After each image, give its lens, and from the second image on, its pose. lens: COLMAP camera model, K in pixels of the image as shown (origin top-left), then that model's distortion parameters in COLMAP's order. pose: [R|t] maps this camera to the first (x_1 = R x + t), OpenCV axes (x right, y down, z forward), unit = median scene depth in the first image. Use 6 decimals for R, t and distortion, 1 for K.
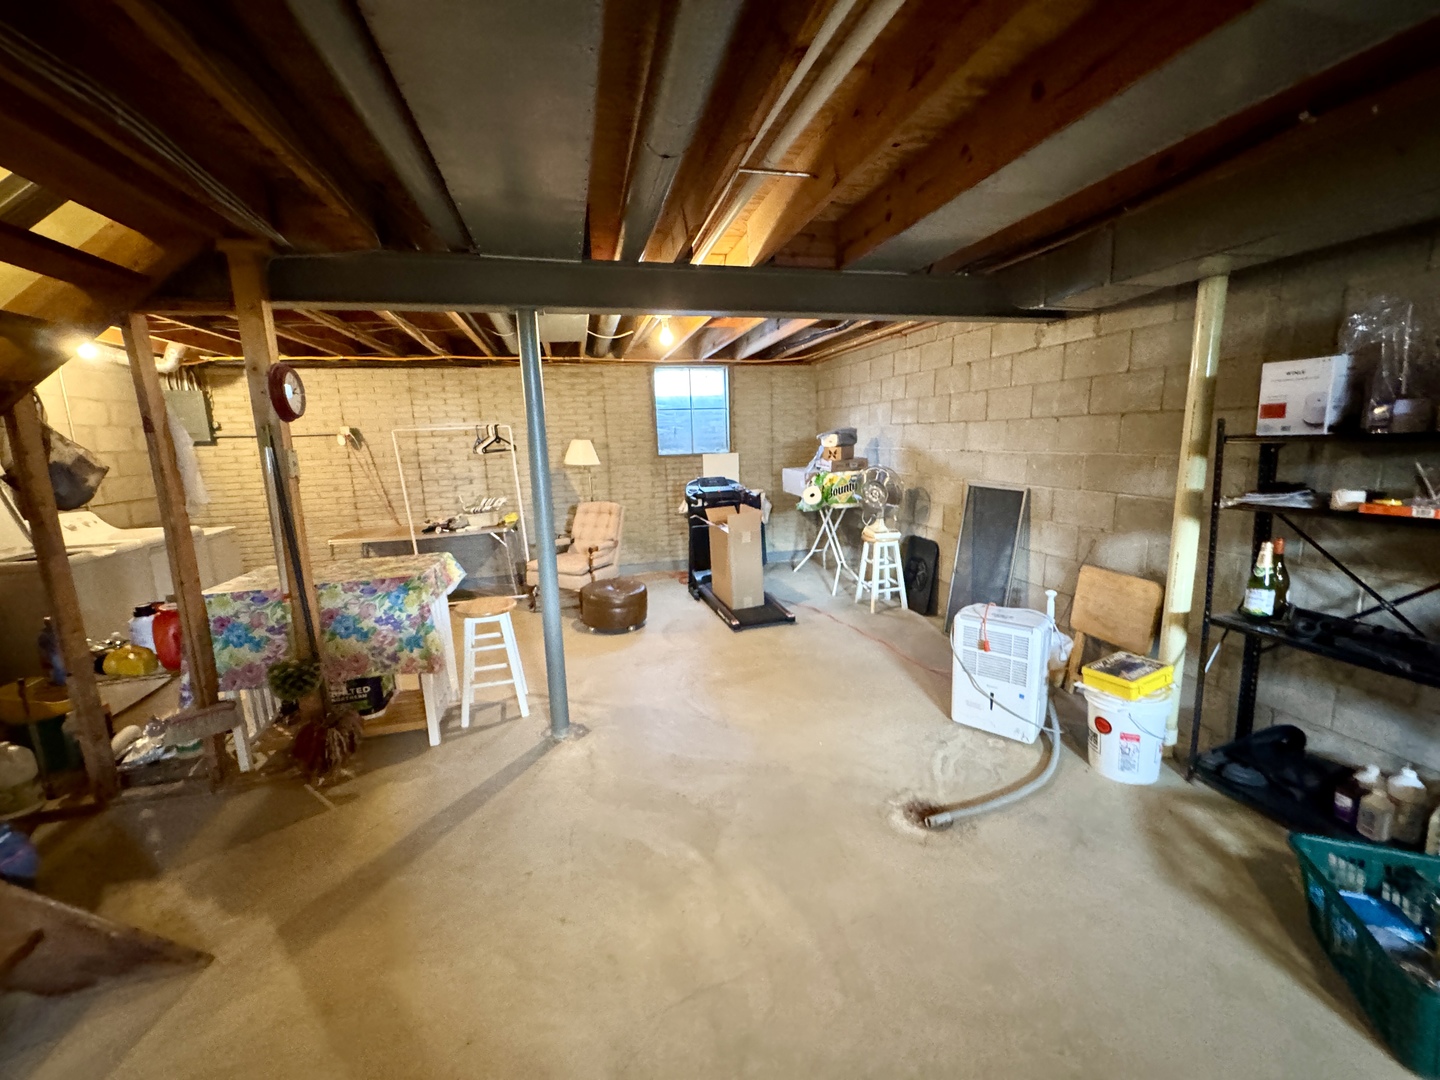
lens RADIAL K [[579.1, 0, 722.1], [0, 579.1, 535.2], [0, 0, 1]] dist [-0.000460, -0.000313]
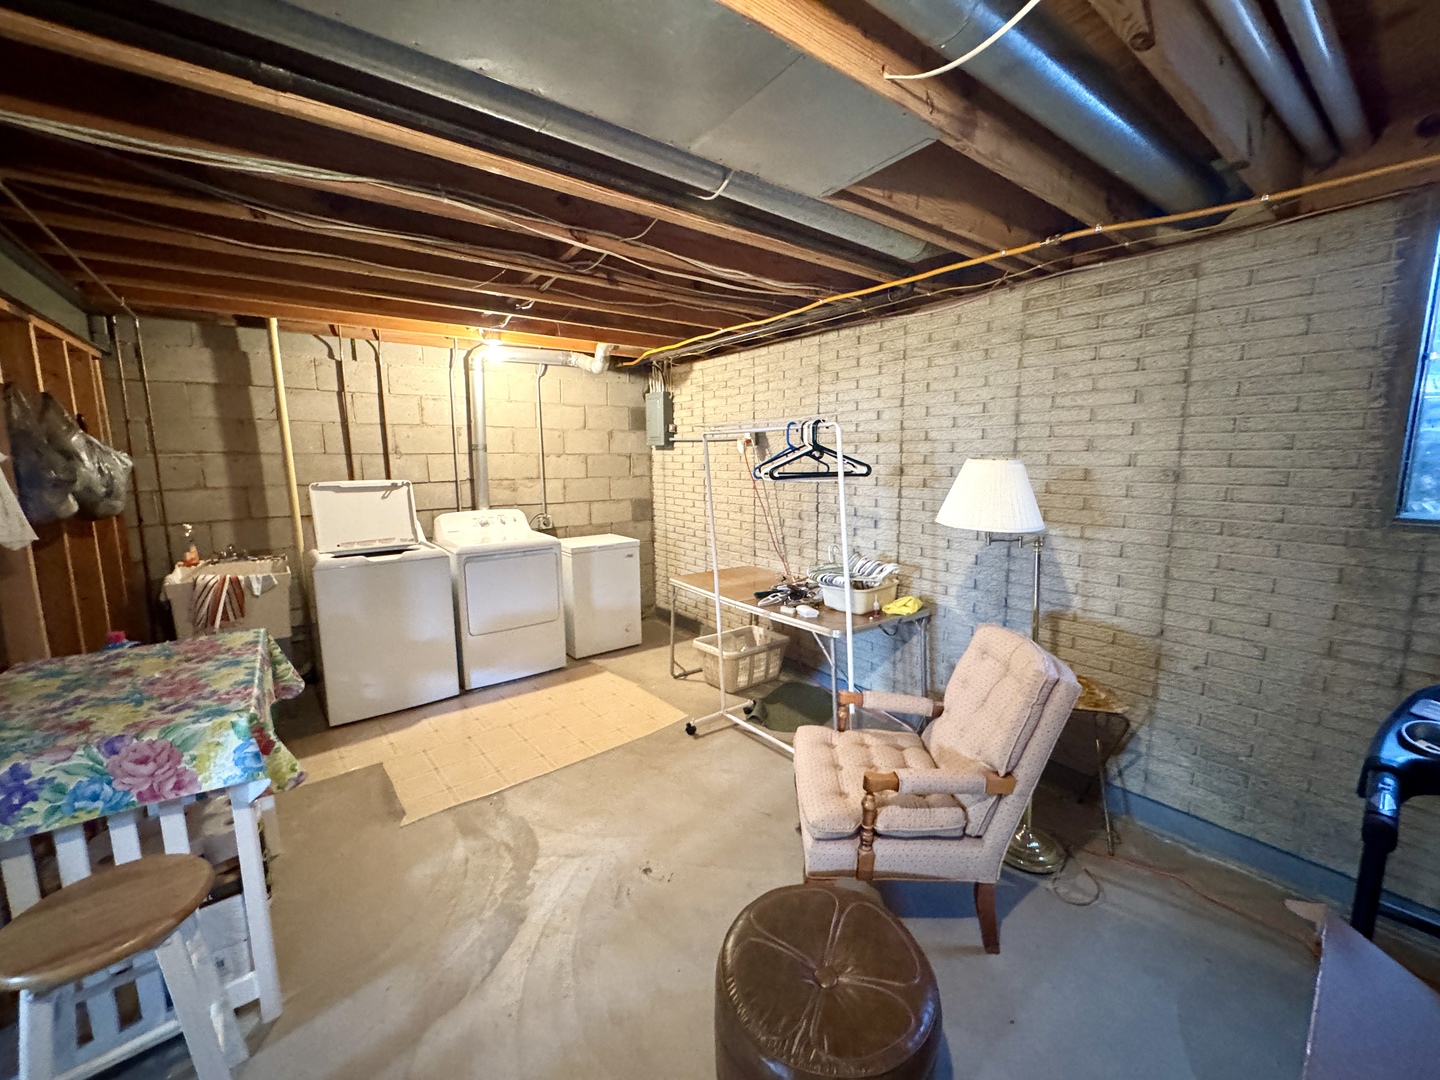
lens RADIAL K [[579.1, 0, 718.4], [0, 579.1, 535.9], [0, 0, 1]] dist [-0.000460, -0.000313]
pose [[0.386944, 0.157258, -0.908595, 0.022290], [-0.163913, 0.981388, 0.100051, -0.113829], [0.907418, 0.110217, 0.405518, 0.641370]]
